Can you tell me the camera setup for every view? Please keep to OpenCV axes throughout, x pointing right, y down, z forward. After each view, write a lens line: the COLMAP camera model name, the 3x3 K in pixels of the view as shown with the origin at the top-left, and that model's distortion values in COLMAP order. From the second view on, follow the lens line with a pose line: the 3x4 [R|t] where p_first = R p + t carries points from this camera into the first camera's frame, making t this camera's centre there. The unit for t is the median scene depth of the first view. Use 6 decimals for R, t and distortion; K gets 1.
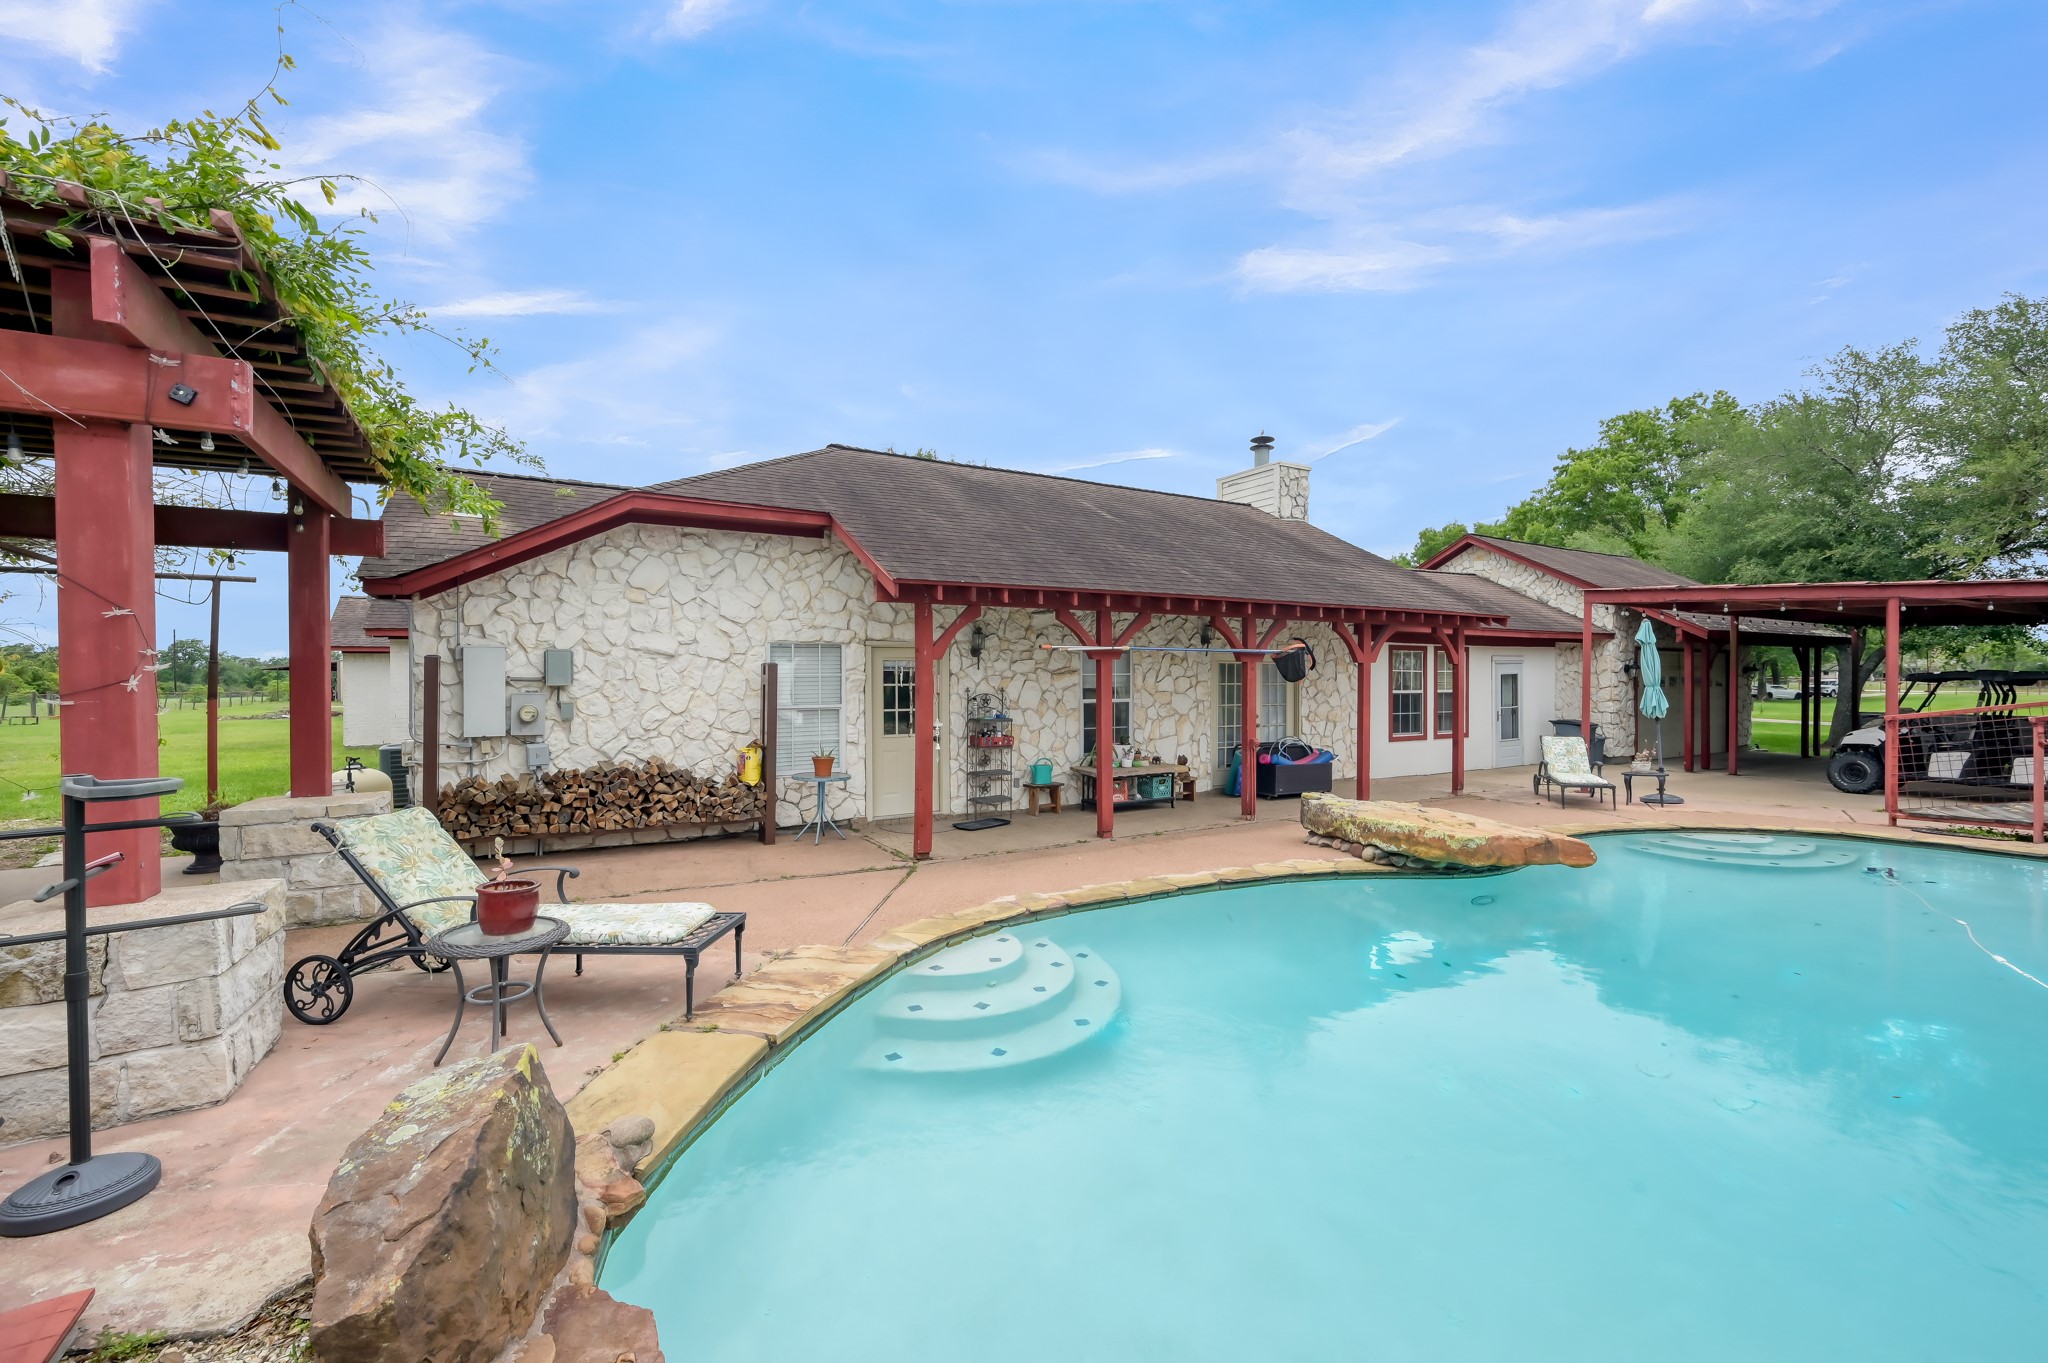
lens RADIAL K [[854.9, 0, 1024.0], [0, 854.9, 681.5], [0, 0, 1]] dist [-0.001693, 0.000004]
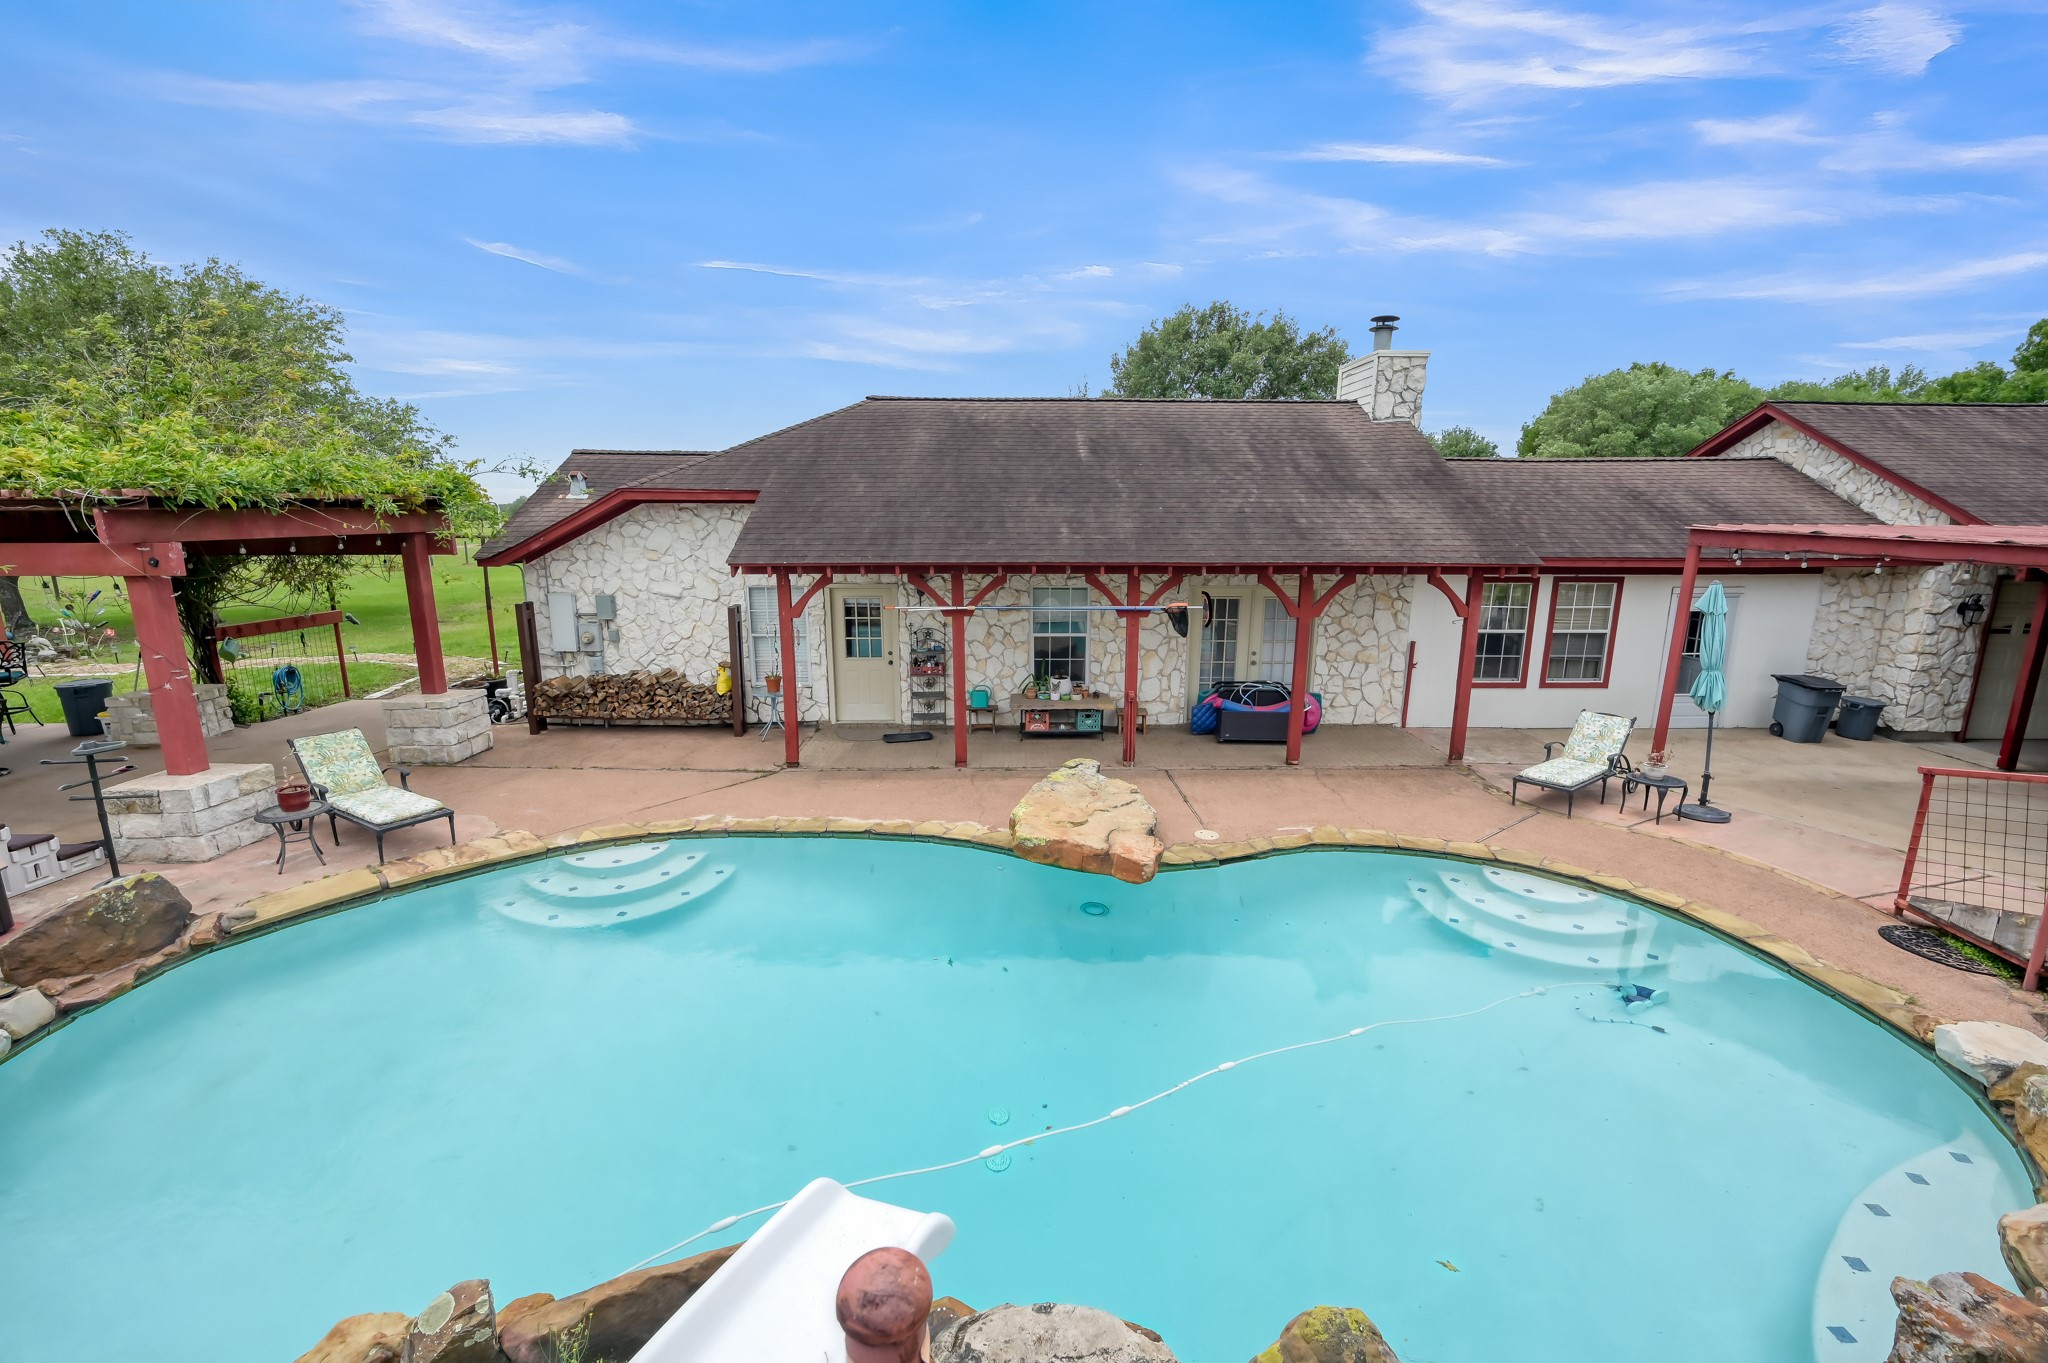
lens RADIAL K [[854.9, 0, 1024.0], [0, 854.9, 681.5], [0, 0, 1]] dist [-0.001693, 0.000004]
pose [[0.869637, 0.104273, -0.482554, 0.758403], [-0.007023, 0.979955, 0.199097, -0.175012], [0.493641, -0.169753, 0.852937, 0.057487]]
